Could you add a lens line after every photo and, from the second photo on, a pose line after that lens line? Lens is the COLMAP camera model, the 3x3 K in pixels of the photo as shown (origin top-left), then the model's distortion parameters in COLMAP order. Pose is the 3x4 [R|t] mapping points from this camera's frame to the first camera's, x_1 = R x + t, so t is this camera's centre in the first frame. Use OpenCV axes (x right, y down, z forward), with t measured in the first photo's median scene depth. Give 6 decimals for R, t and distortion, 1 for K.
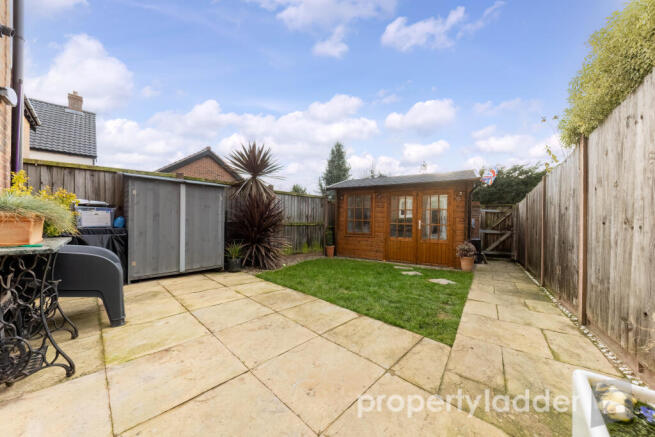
lens RADIAL K [[225.2, 0, 329.8], [0, 225.2, 218.1], [0, 0, 1]] dist [0.001242, -0.000023]
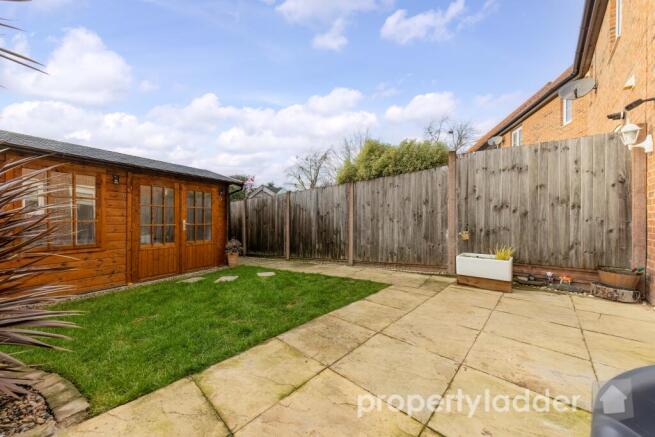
lens RADIAL K [[225.2, 0, 329.8], [0, 225.2, 218.1], [0, 0, 1]] dist [0.001242, -0.000023]
pose [[0.008911, -0.005117, 0.999947, -0.832003], [-0.004506, 0.999977, 0.005157, -0.004870], [-0.999950, -0.004552, 0.008887, 0.919584]]
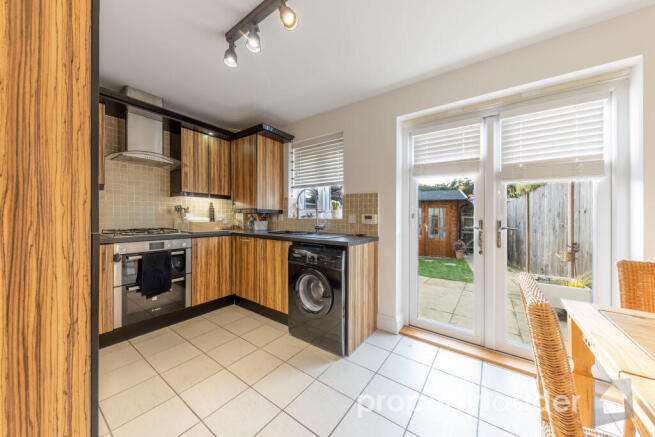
lens RADIAL K [[225.2, 0, 329.8], [0, 225.2, 218.1], [0, 0, 1]] dist [0.001242, -0.000023]
pose [[0.991304, -0.003911, 0.131533, -0.820098], [0.003649, 0.999991, 0.002234, -0.090160], [-0.131541, -0.001734, 0.991309, -0.705886]]
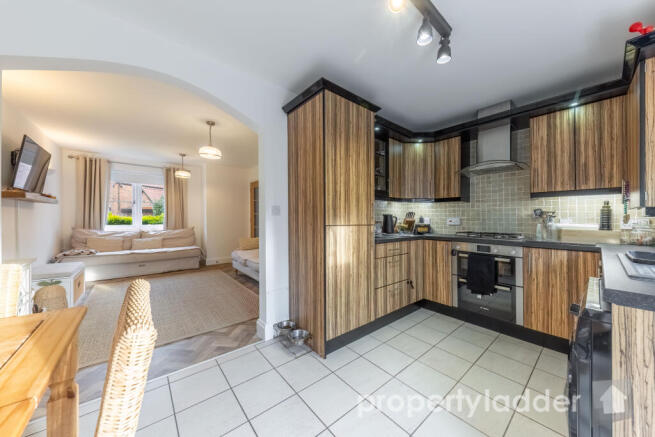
lens RADIAL K [[224.2, 0, 328.9], [0, 224.2, 225.3], [0, 0, 1]] dist [0.001032, 0.000032]
pose [[-0.122690, 0.014538, -0.992339, -0.441186], [-0.016575, 0.999723, 0.016696, -0.085463], [0.992307, 0.018496, -0.122415, -0.341185]]
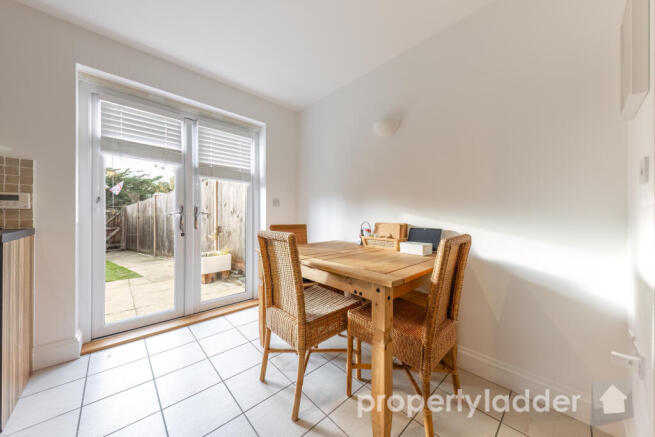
lens RADIAL K [[224.4, 0, 324.6], [0, 224.4, 216.6], [0, 0, 1]] dist [0.000822, 0.000021]
pose [[0.065844, -0.012480, 0.997752, -1.011160], [-0.003513, 0.999913, 0.012739, -0.058490], [-0.997824, -0.004344, 0.065794, -0.634122]]
